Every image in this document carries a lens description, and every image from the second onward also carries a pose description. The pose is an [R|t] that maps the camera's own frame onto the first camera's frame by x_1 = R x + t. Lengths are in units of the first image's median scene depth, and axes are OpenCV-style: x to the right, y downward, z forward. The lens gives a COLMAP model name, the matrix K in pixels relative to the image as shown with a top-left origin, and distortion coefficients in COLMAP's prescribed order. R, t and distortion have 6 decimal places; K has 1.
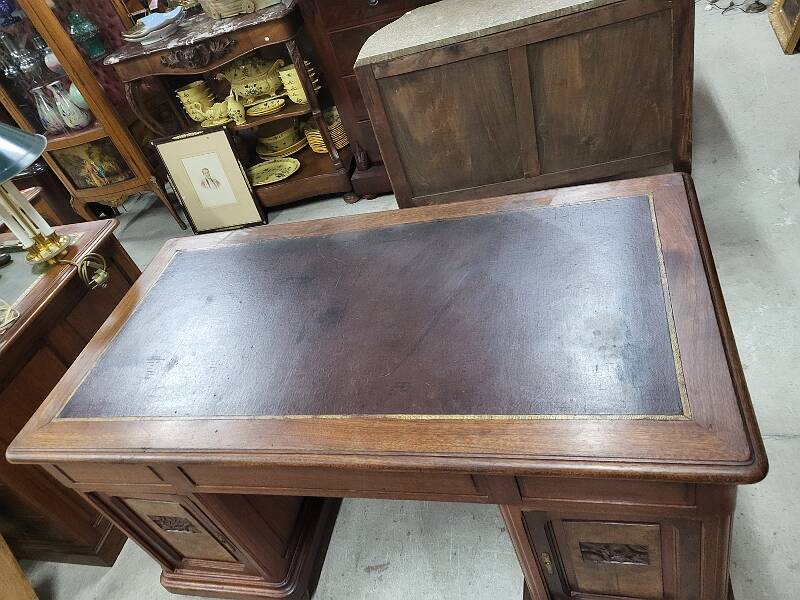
lens RADIAL K [[610.4, 0, 396.0], [0, 610.4, 279.9], [0, 0, 1]] dist [0.049195, -0.035959]
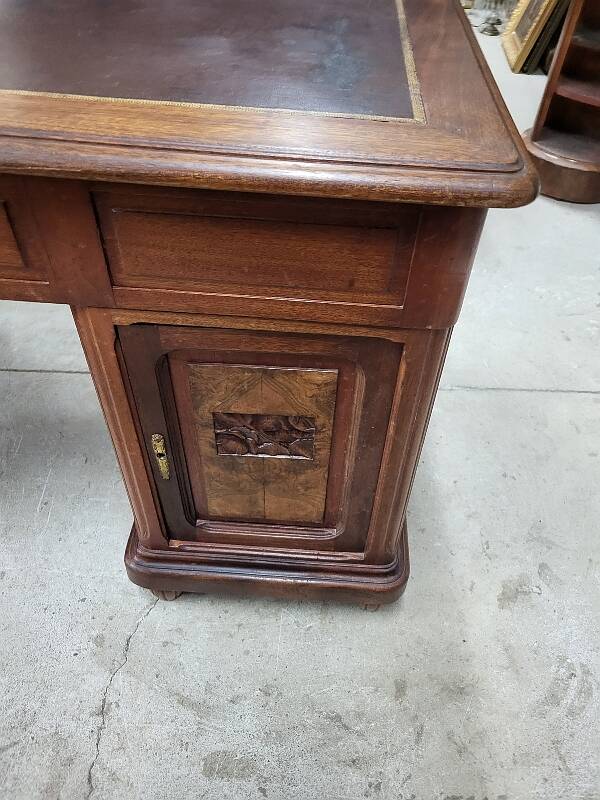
lens RADIAL K [[610.4, 0, 318.3], [0, 610.4, 399.1], [0, 0, 1]] dist [0.049195, -0.035959]
pose [[0.929385, 0.117960, 0.349755, 0.093708], [-0.144424, 0.988228, 0.050475, 0.191438], [-0.339683, -0.097424, 0.935481, 0.205050]]
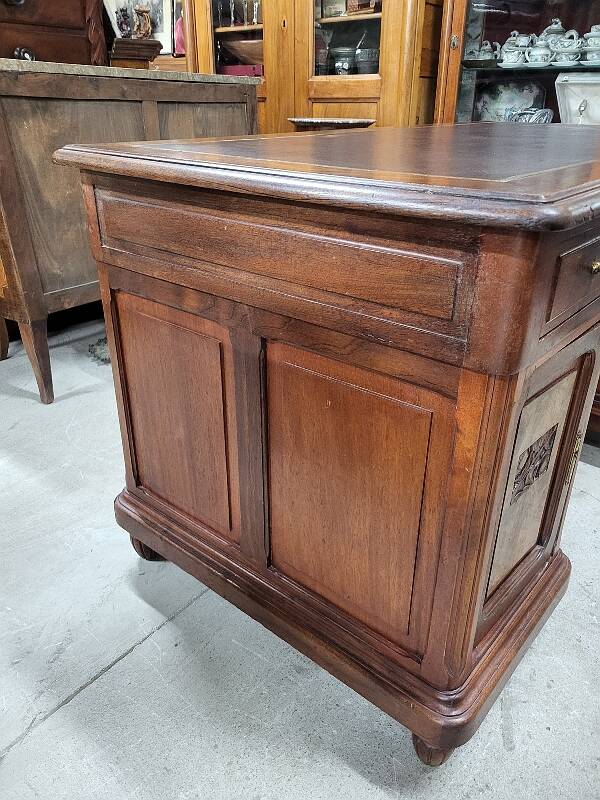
lens RADIAL K [[610.4, 0, 306.2], [0, 610.4, 401.9], [0, 0, 1]] dist [0.049195, -0.035959]
pose [[0.445054, -0.125640, 0.886646, -0.536172], [0.461779, 0.880515, -0.107020, 0.210900], [-0.767260, 0.457064, 0.449894, 0.566238]]
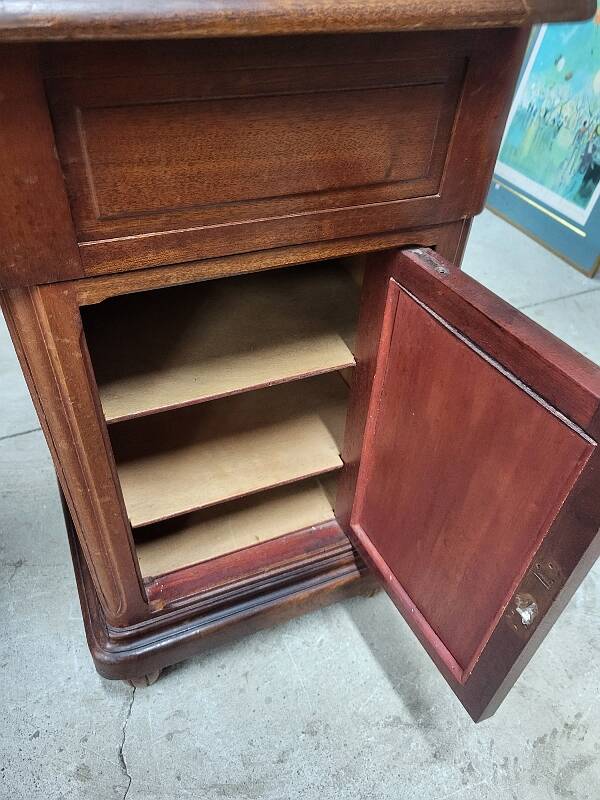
lens RADIAL K [[610.4, 0, 308.6], [0, 610.4, 408.9], [0, 0, 1]] dist [0.049195, -0.035959]
pose [[0.758302, -0.136390, 0.637477, 0.029471], [0.151792, 0.987932, 0.030809, 0.221517], [-0.633986, 0.073401, 0.769853, 0.306433]]
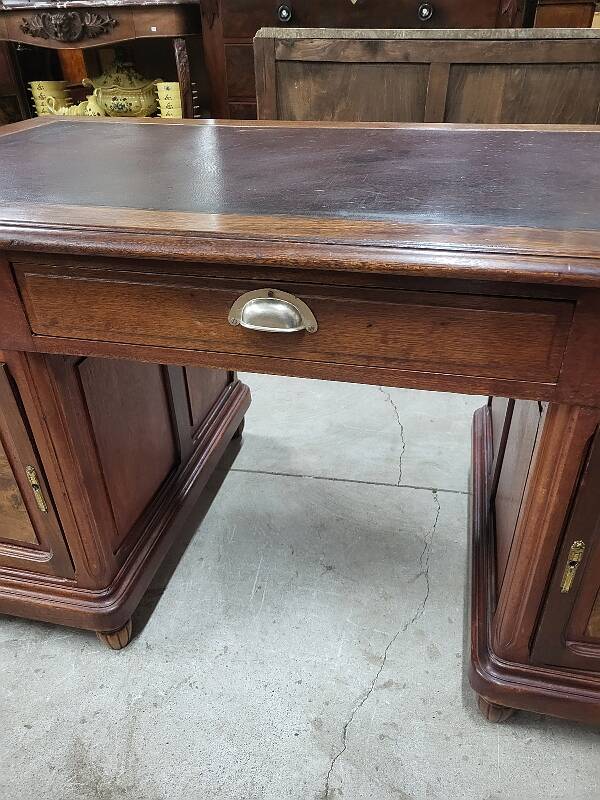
lens RADIAL K [[610.4, 0, 315.4], [0, 610.4, 410.0], [0, 0, 1]] dist [0.049195, -0.035959]
pose [[0.963609, 0.224243, 0.145508, 0.004358], [-0.205735, 0.969675, -0.131922, 0.243982], [-0.170678, 0.097185, 0.980522, 0.190100]]
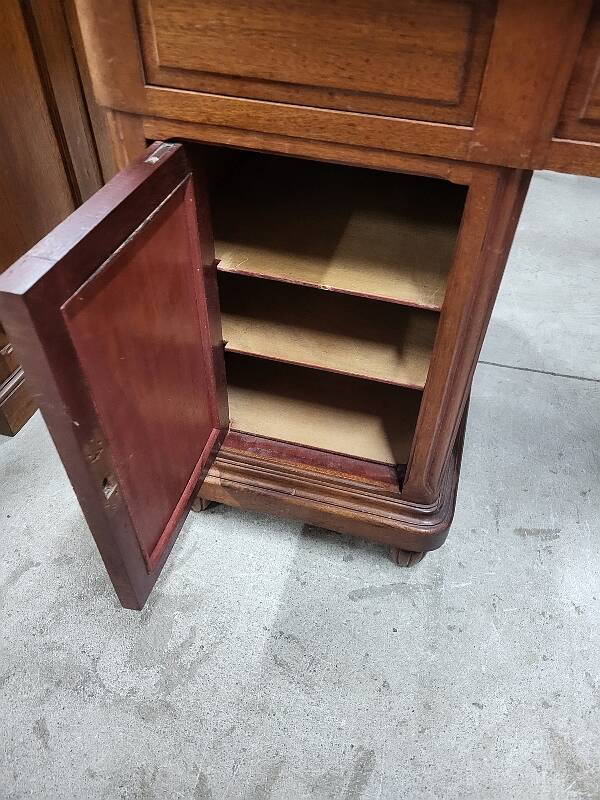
lens RADIAL K [[607.5, 0, 299.7], [0, 607.5, 408.2], [0, 0, 1]] dist [0.029217, -0.010944]
pose [[0.948434, 0.261594, 0.179002, -0.284116], [-0.278326, 0.957525, 0.075365, 0.289596], [-0.151684, -0.121299, 0.980958, 0.381441]]
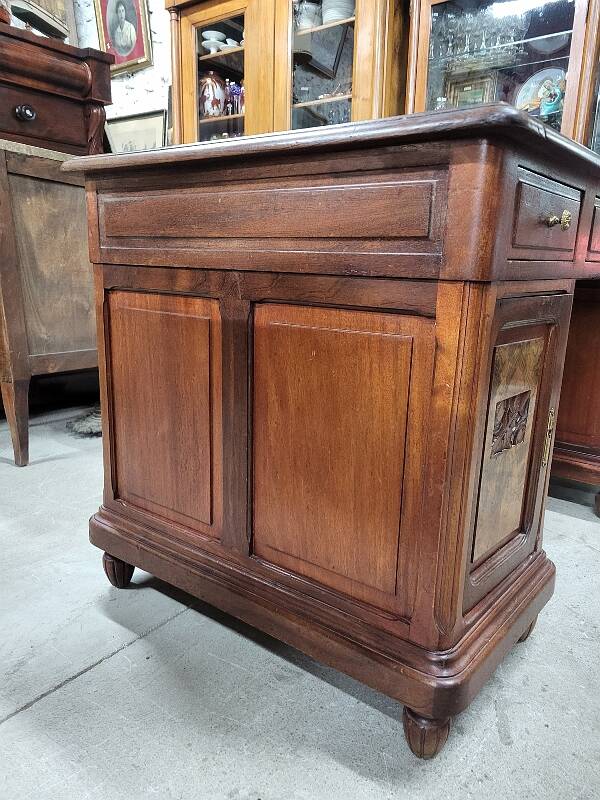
lens RADIAL K [[610.4, 0, 301.0], [0, 610.4, 414.5], [0, 0, 1]] dist [0.049195, -0.035959]
pose [[0.410854, 0.070119, 0.909001, -0.554107], [0.465753, 0.840974, -0.275384, 0.304945], [-0.783756, 0.536512, 0.312859, 0.622719]]
